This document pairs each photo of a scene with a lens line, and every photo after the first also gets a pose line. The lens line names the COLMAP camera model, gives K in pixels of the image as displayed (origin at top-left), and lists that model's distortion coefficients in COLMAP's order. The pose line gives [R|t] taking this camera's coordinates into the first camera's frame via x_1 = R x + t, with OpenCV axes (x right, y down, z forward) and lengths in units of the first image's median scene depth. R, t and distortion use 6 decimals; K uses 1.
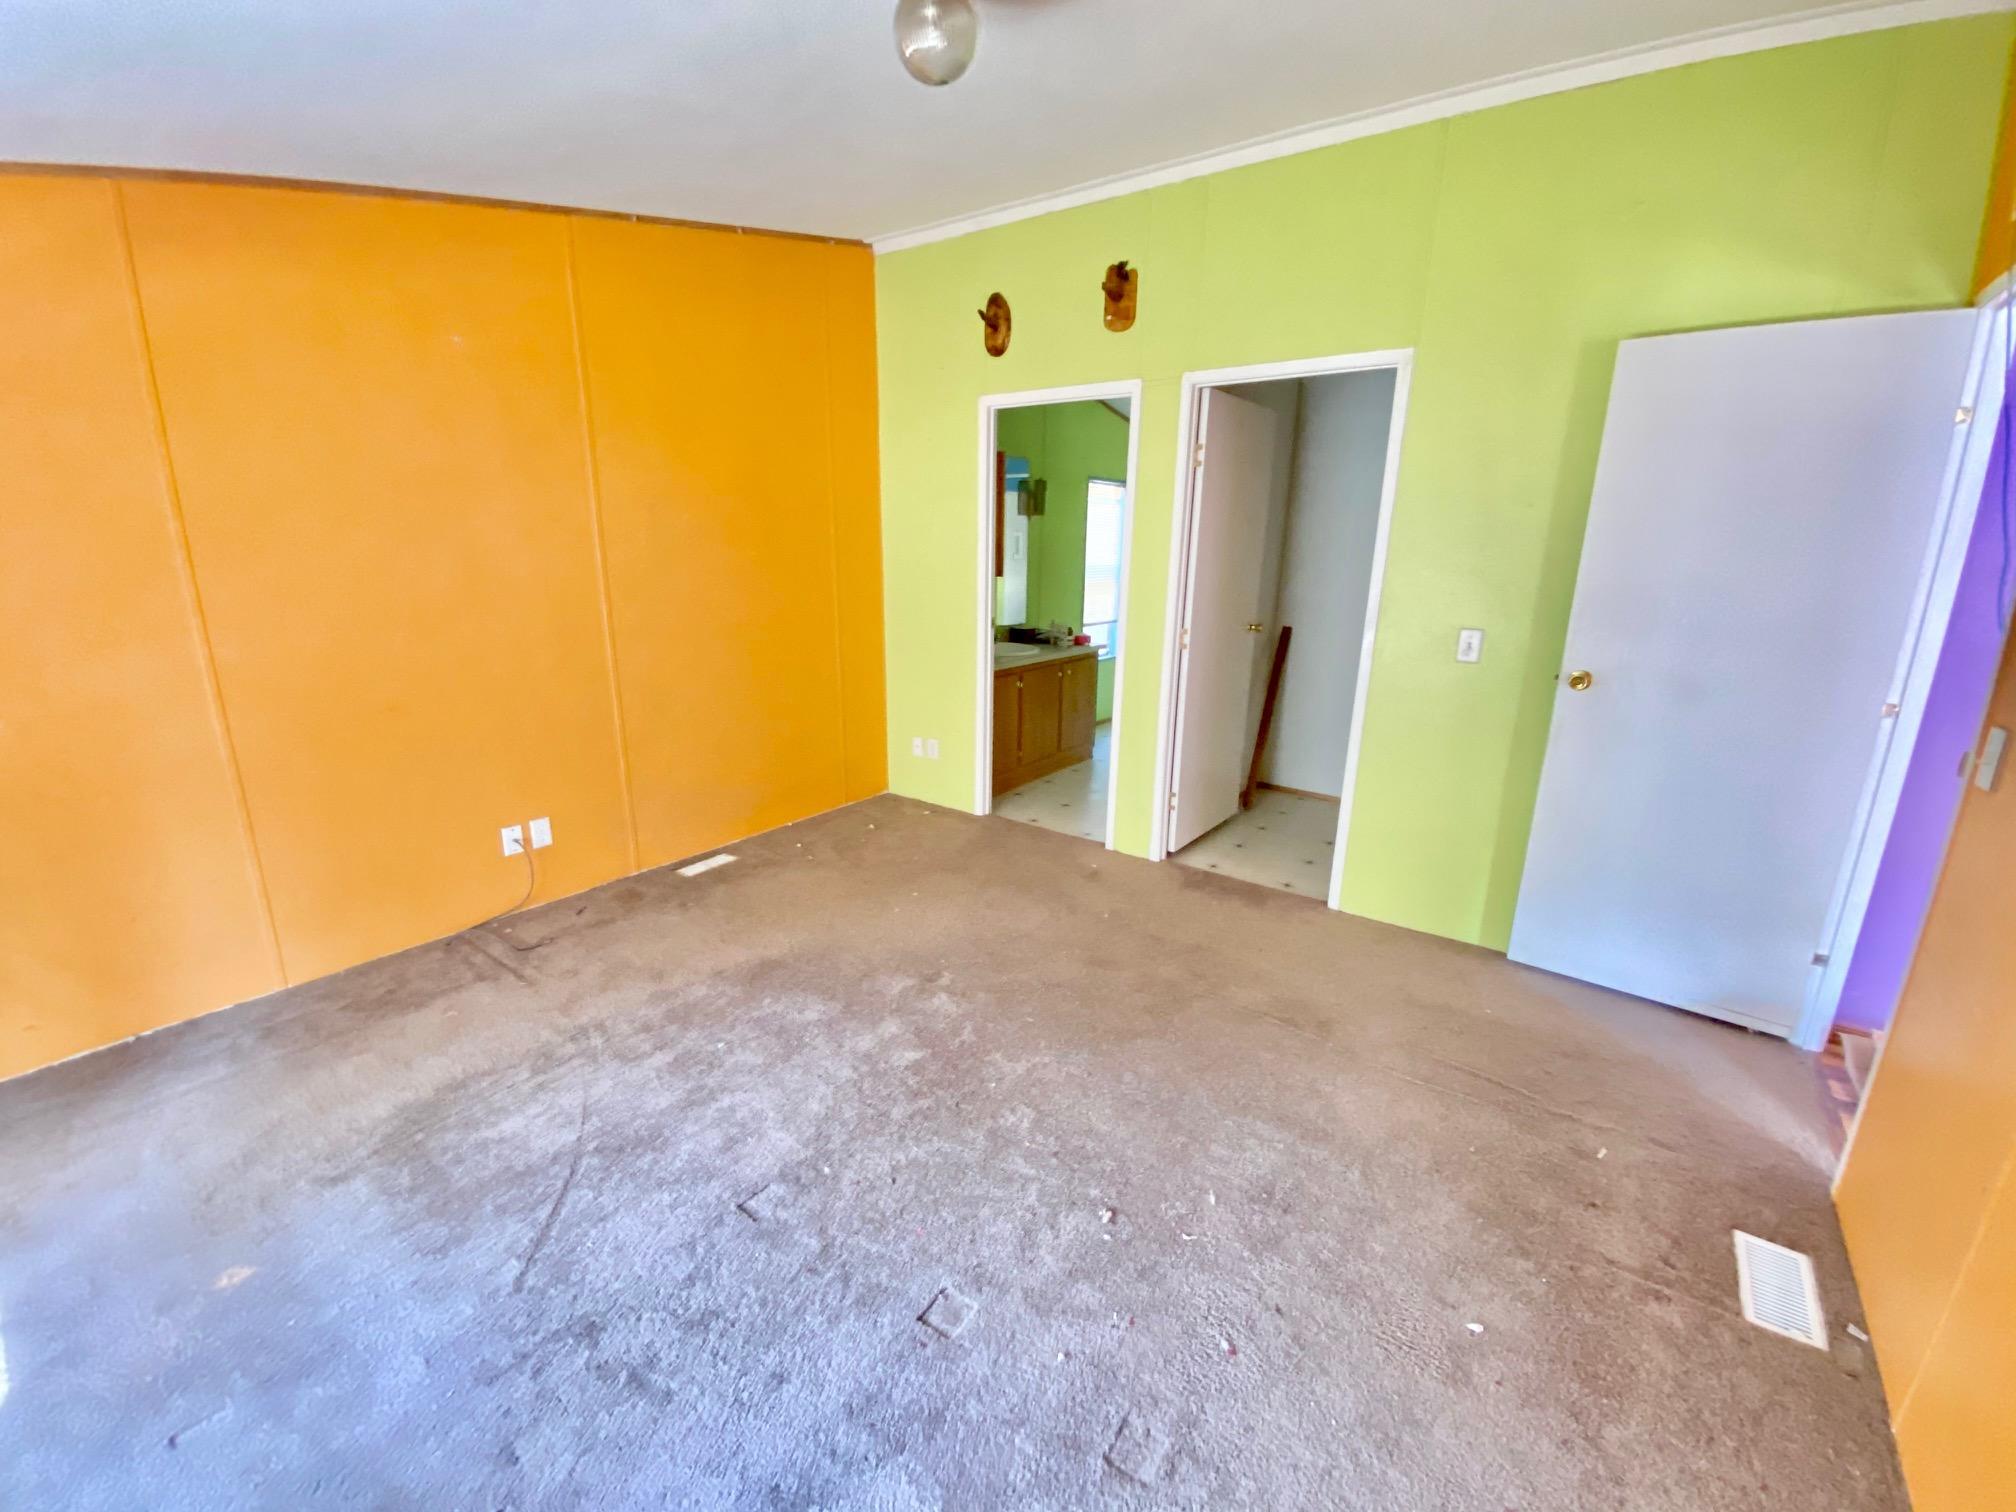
lens RADIAL K [[818.6, 0, 1006.5], [0, 818.6, 761.4], [0, 0, 1]] dist [0.032038, -0.026955]
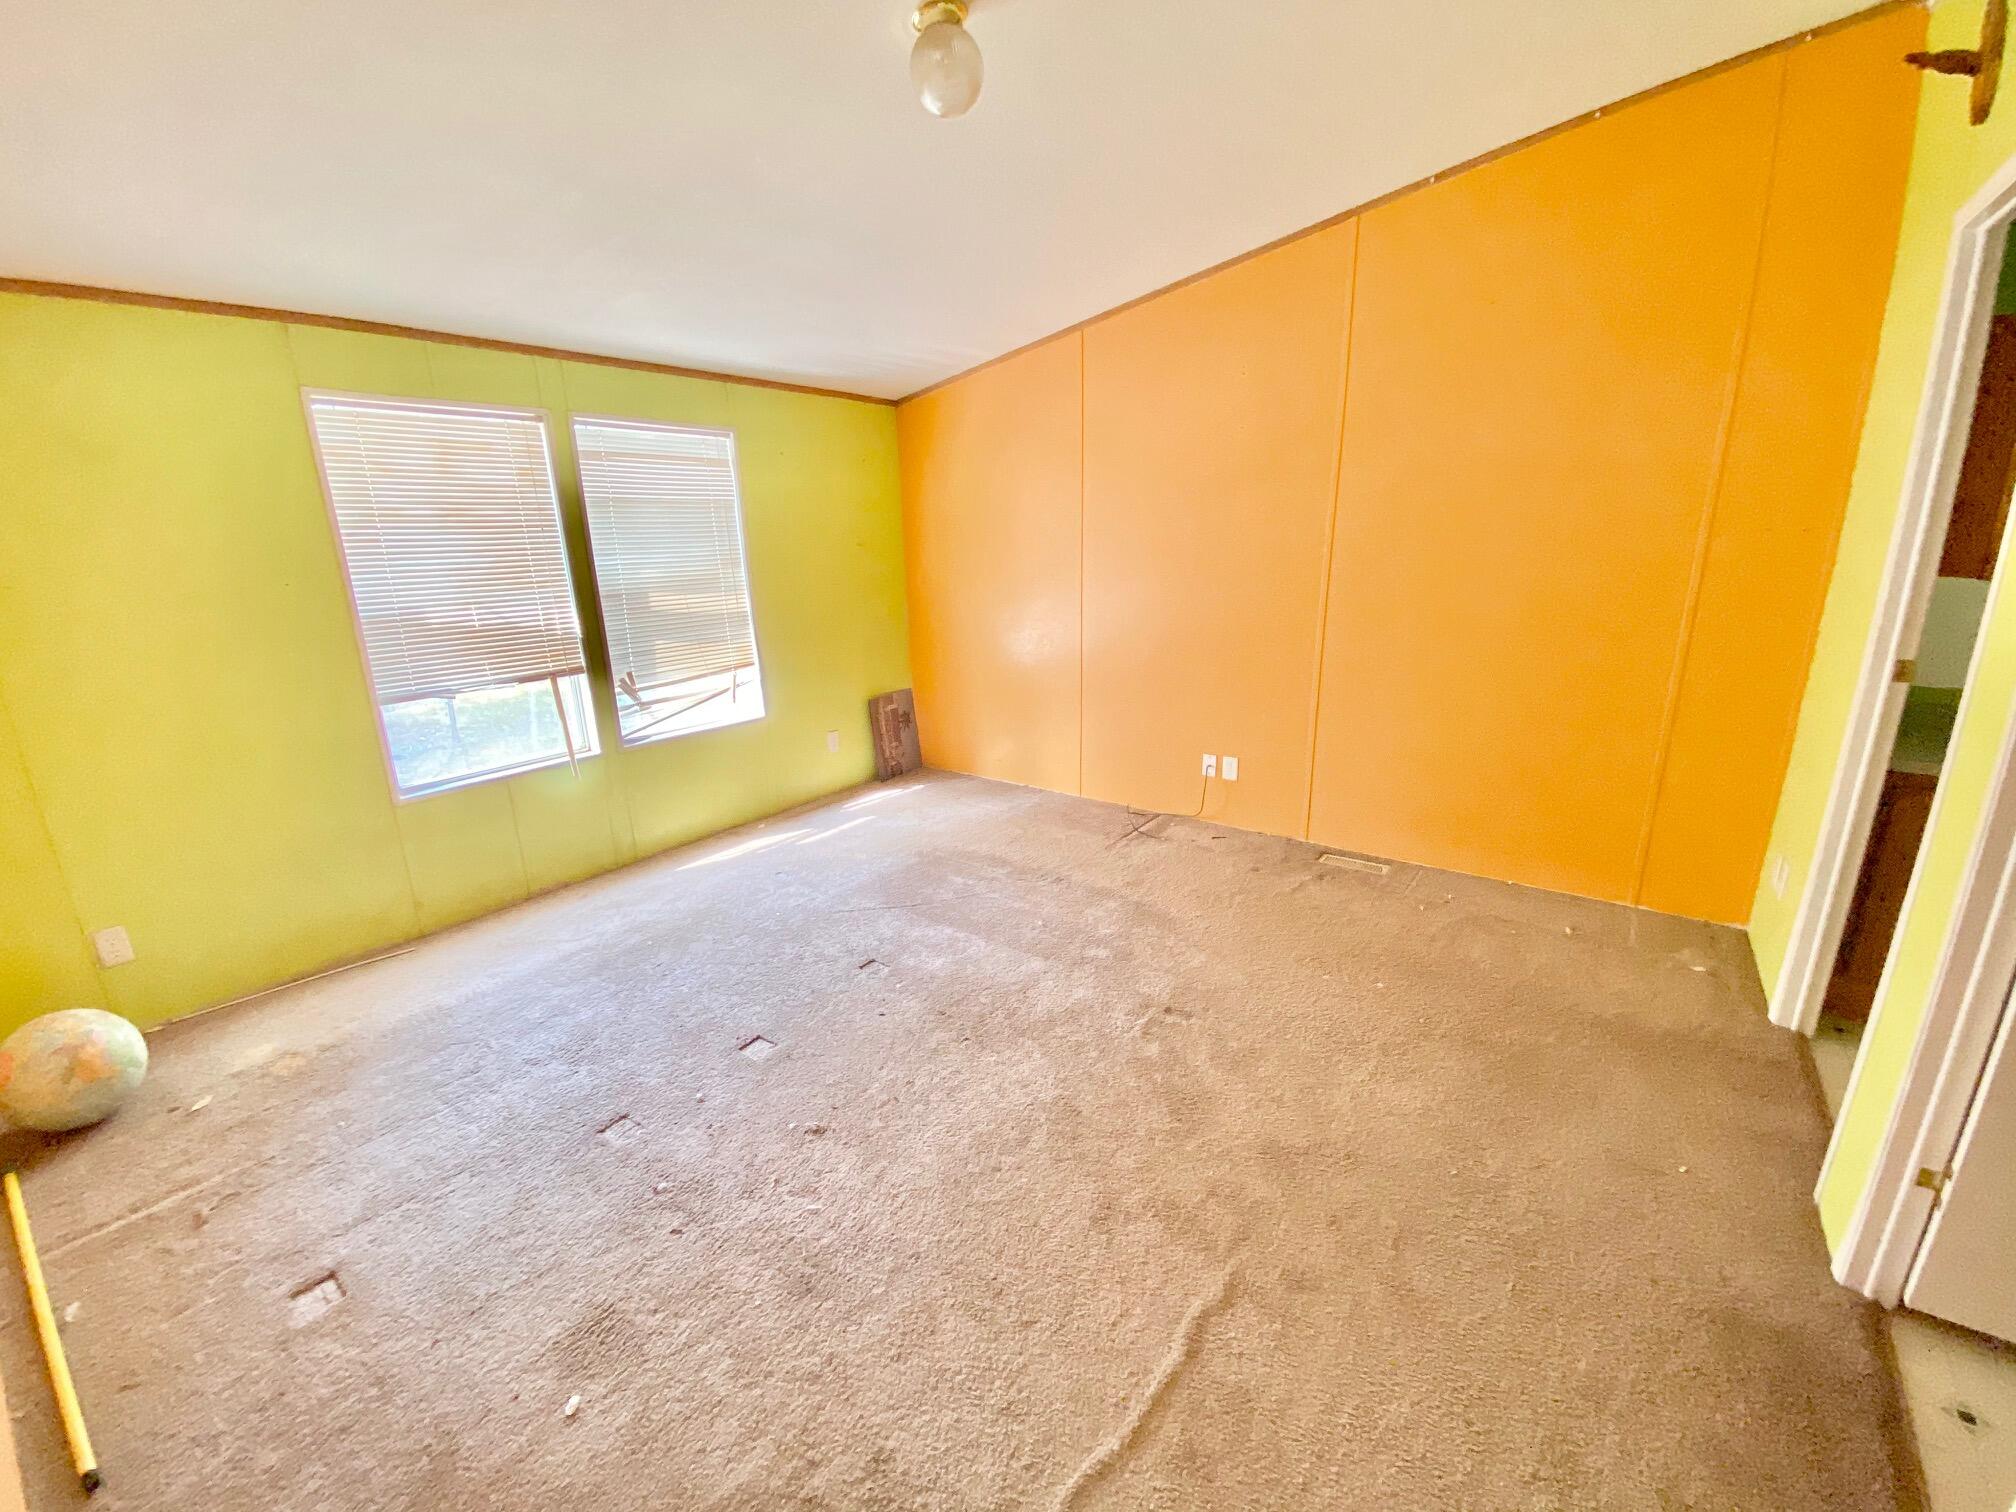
lens RADIAL K [[818.6, 0, 1006.5], [0, 818.6, 761.4], [0, 0, 1]] dist [0.032038, -0.026955]
pose [[-0.021379, 0.255117, -0.966674, 0.539795], [-0.234527, 0.938636, 0.252904, -0.133765], [0.971875, 0.232117, 0.039765, 0.542532]]
